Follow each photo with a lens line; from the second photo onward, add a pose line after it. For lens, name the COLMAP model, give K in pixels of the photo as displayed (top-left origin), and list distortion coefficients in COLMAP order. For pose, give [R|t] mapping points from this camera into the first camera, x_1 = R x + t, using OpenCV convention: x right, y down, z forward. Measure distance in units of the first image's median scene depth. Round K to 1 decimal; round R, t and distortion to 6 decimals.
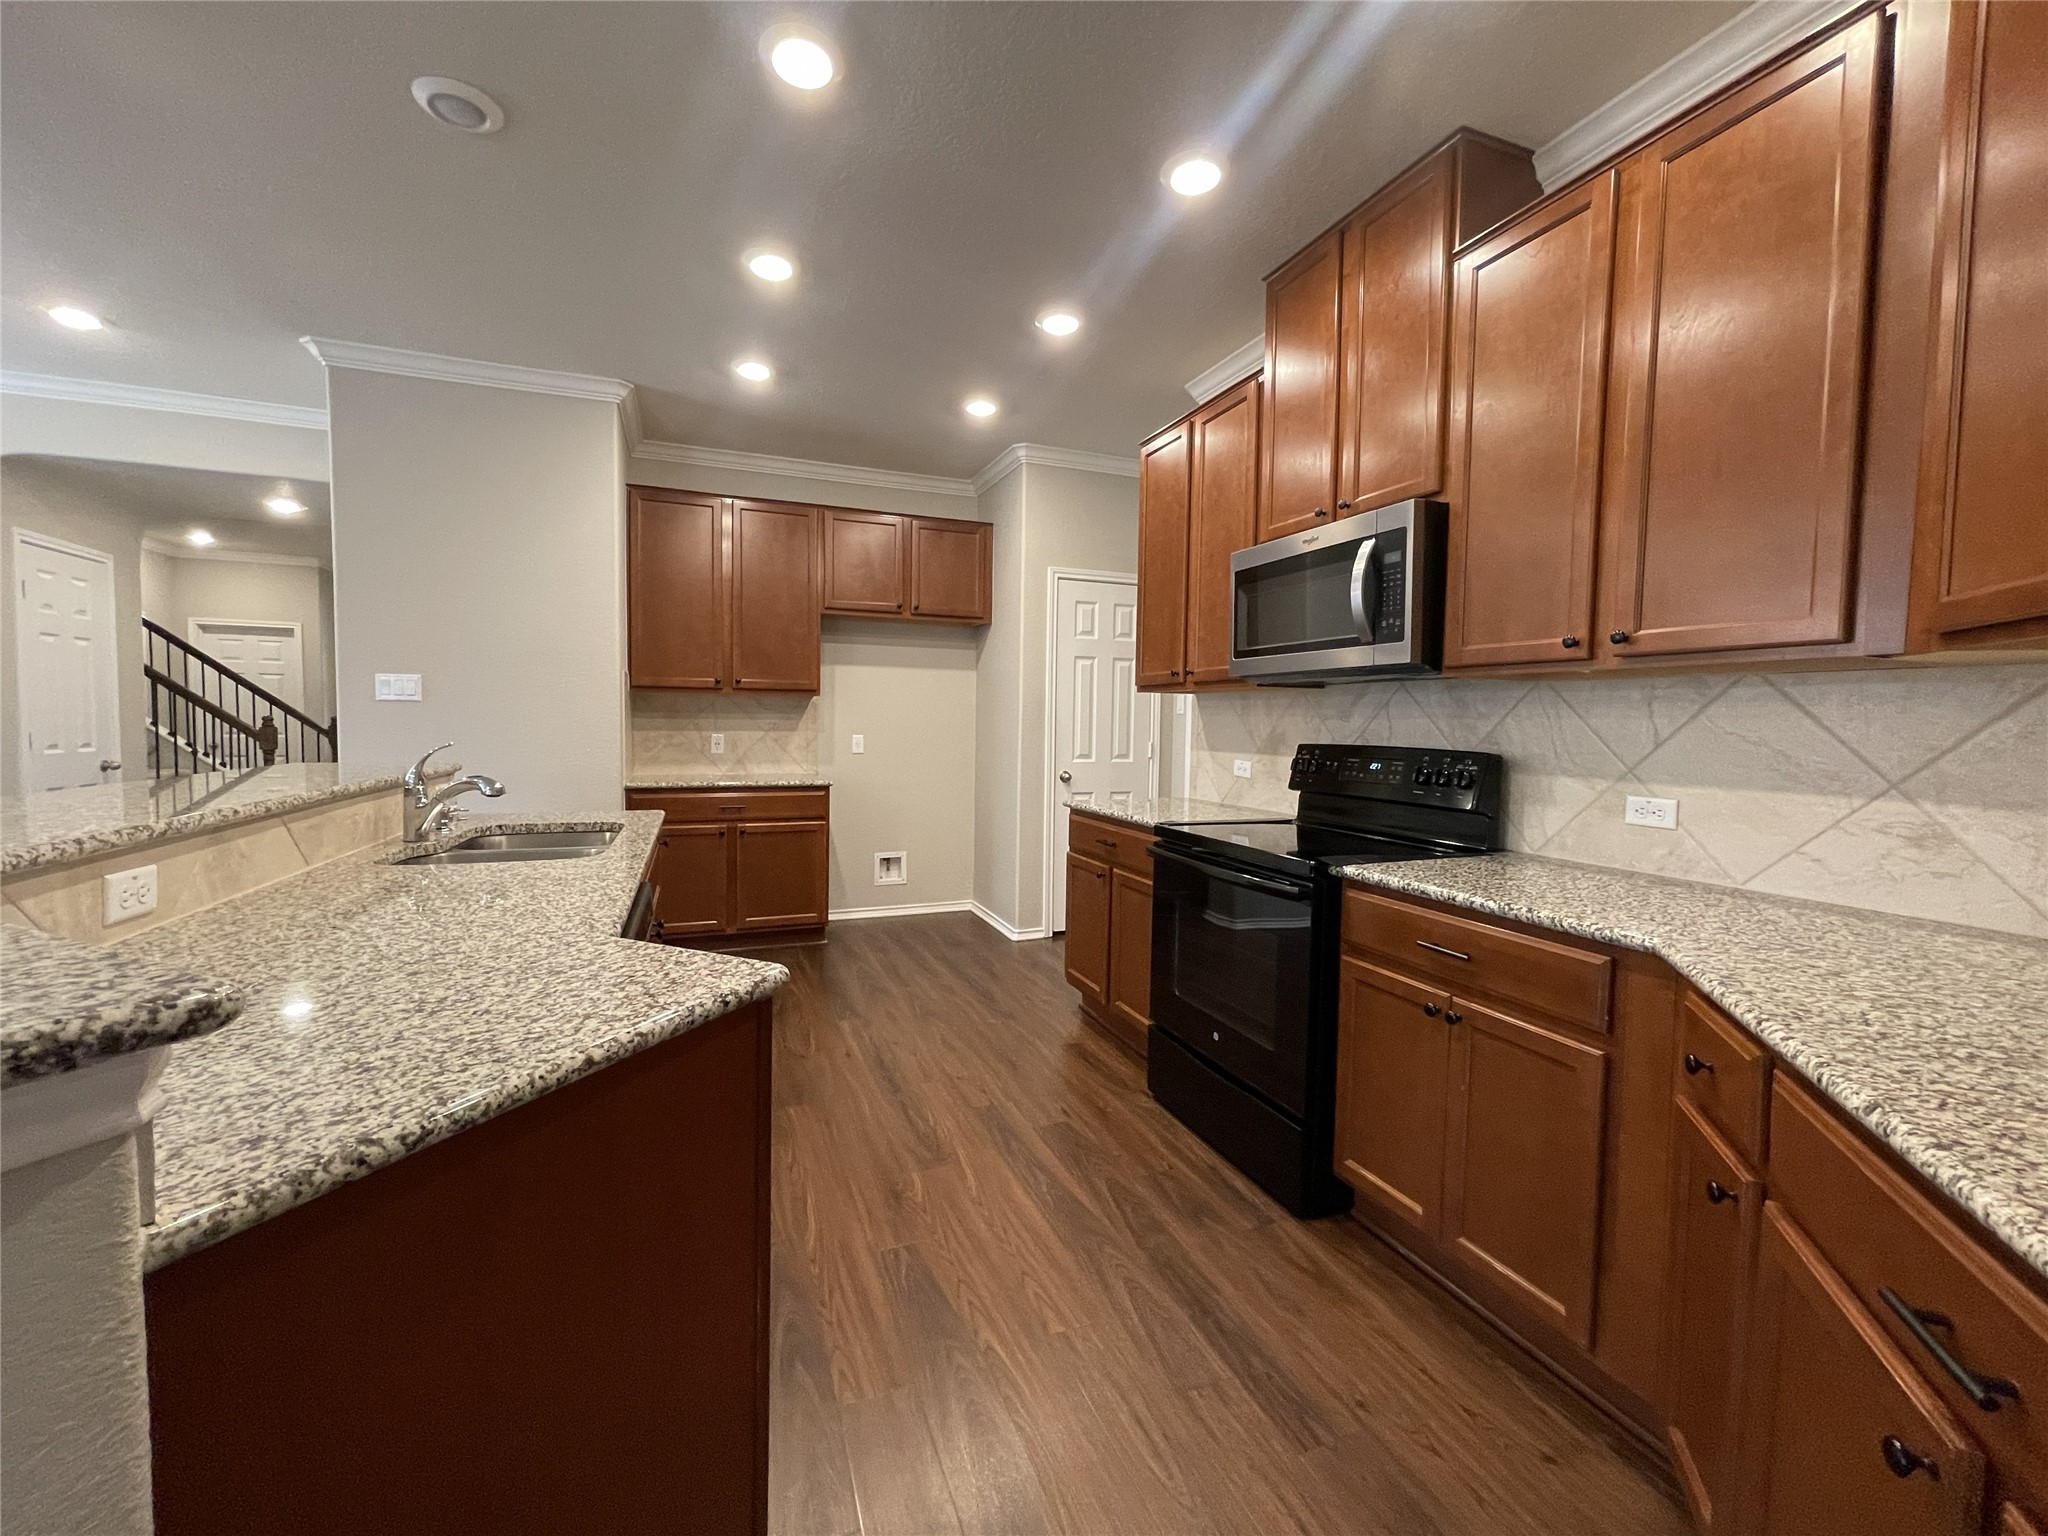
lens RADIAL K [[817.0, 0, 1028.4], [0, 817.0, 754.4], [0, 0, 1]] dist [0.001548, 0.000041]
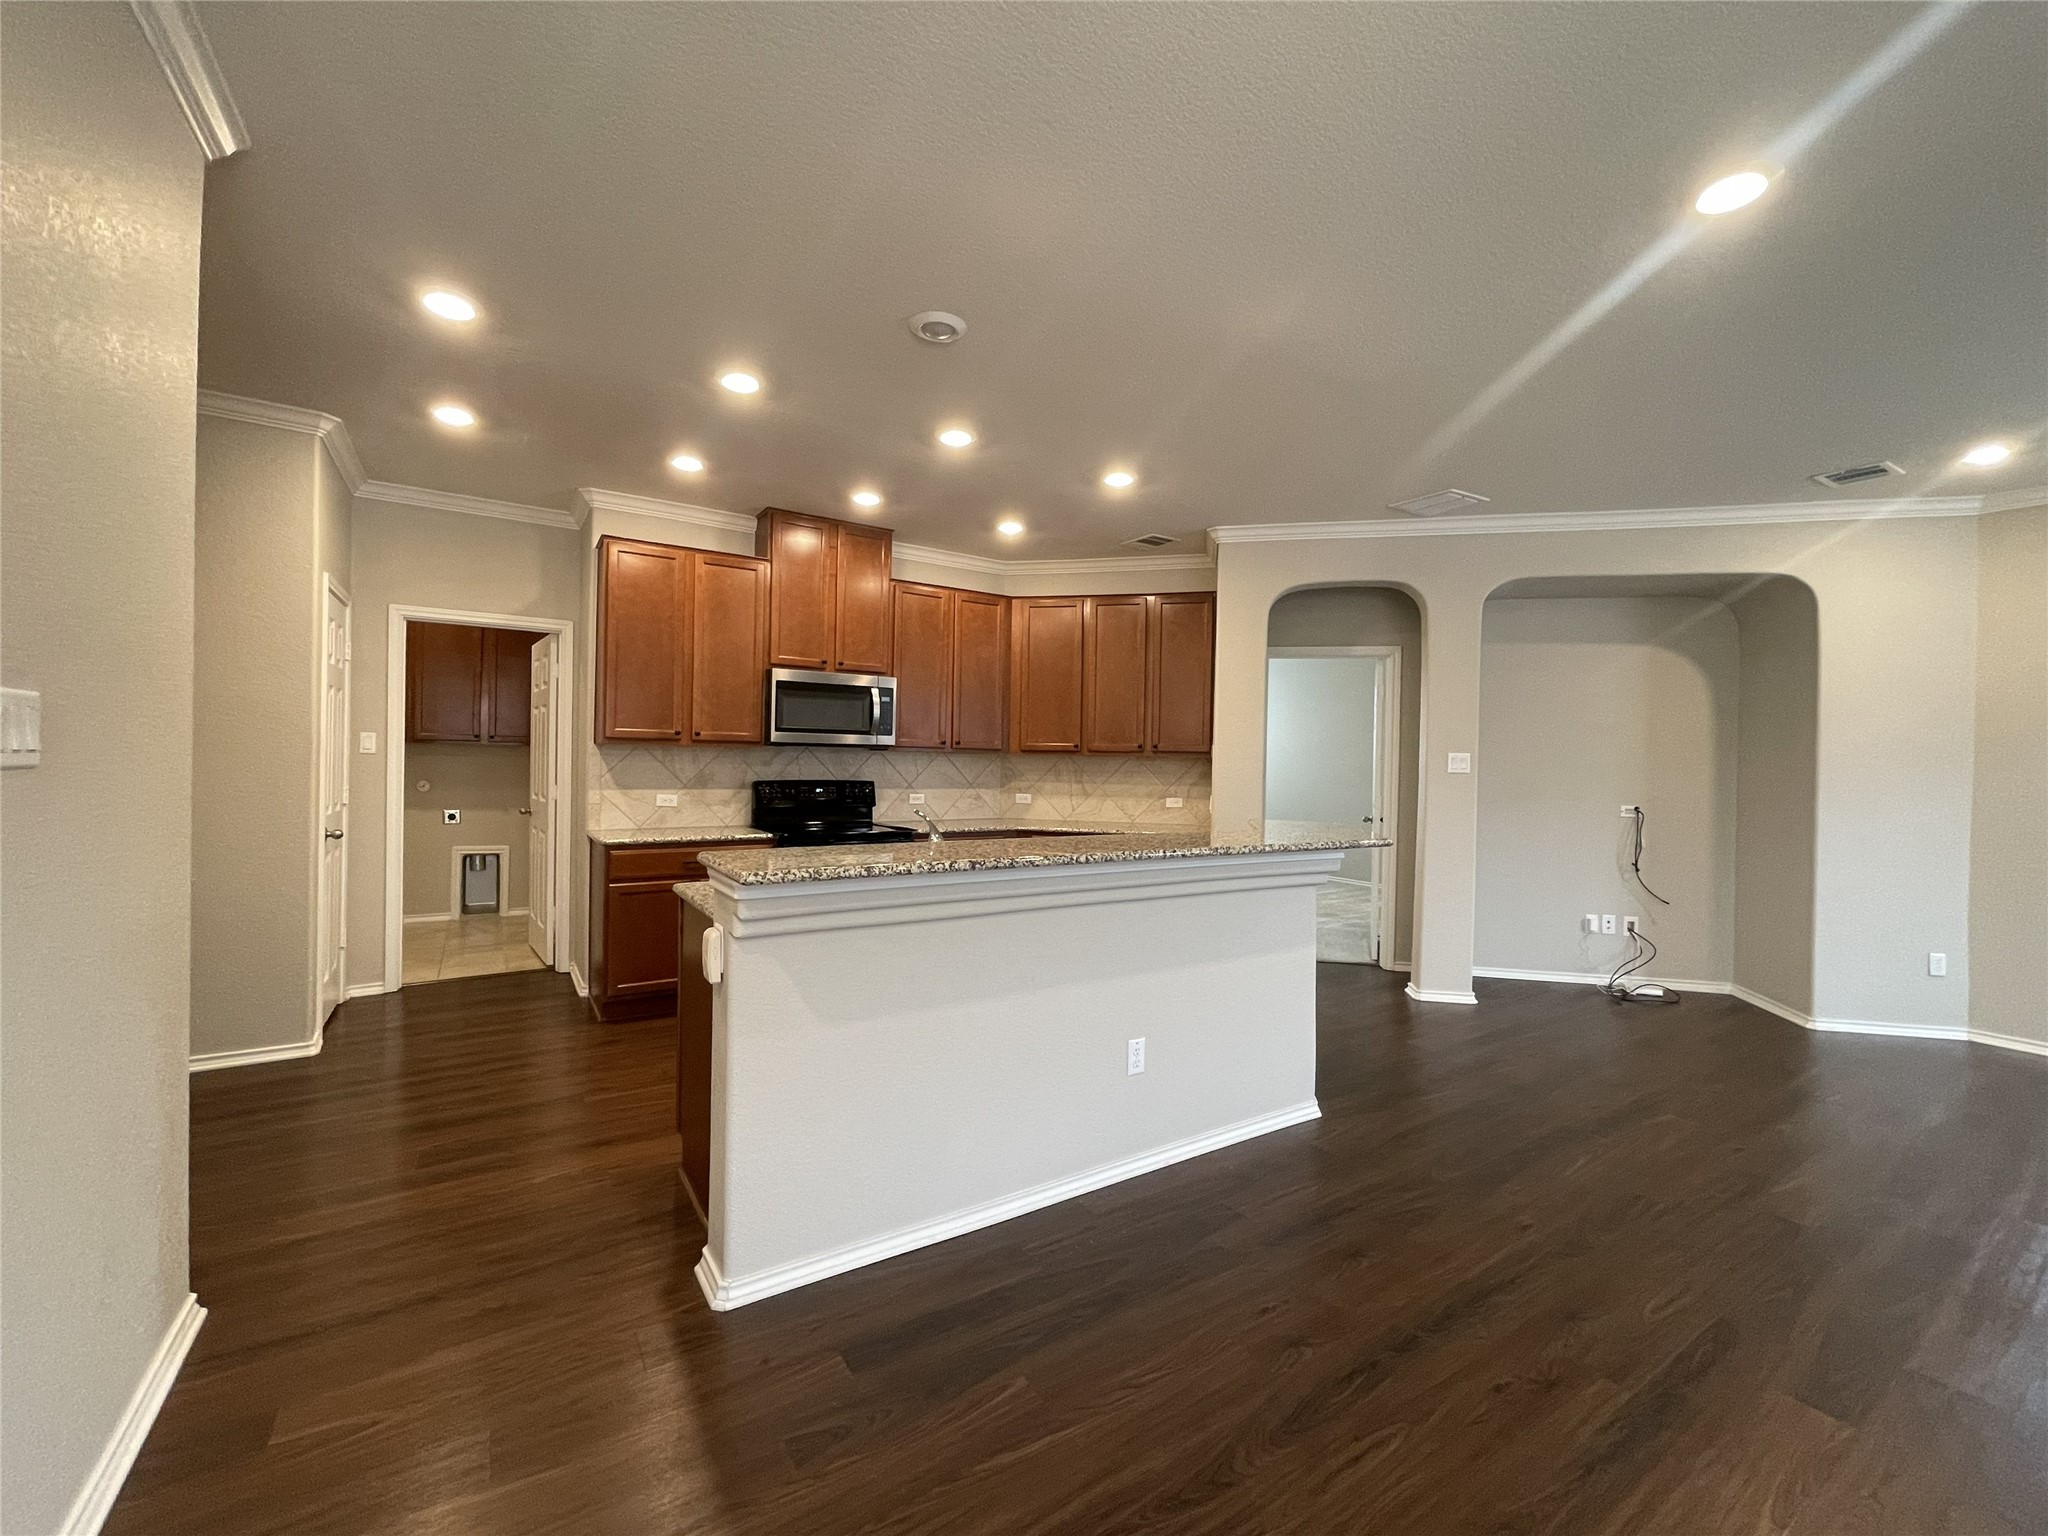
lens RADIAL K [[830.9, 0, 1023.3], [0, 830.9, 767.9], [0, 0, 1]] dist [0.000977, 0.000082]
pose [[-0.220216, -0.013710, 0.975355, -1.481569], [0.025481, 0.999479, 0.019802, -0.059661], [-0.975118, 0.029214, -0.219752, 0.861940]]
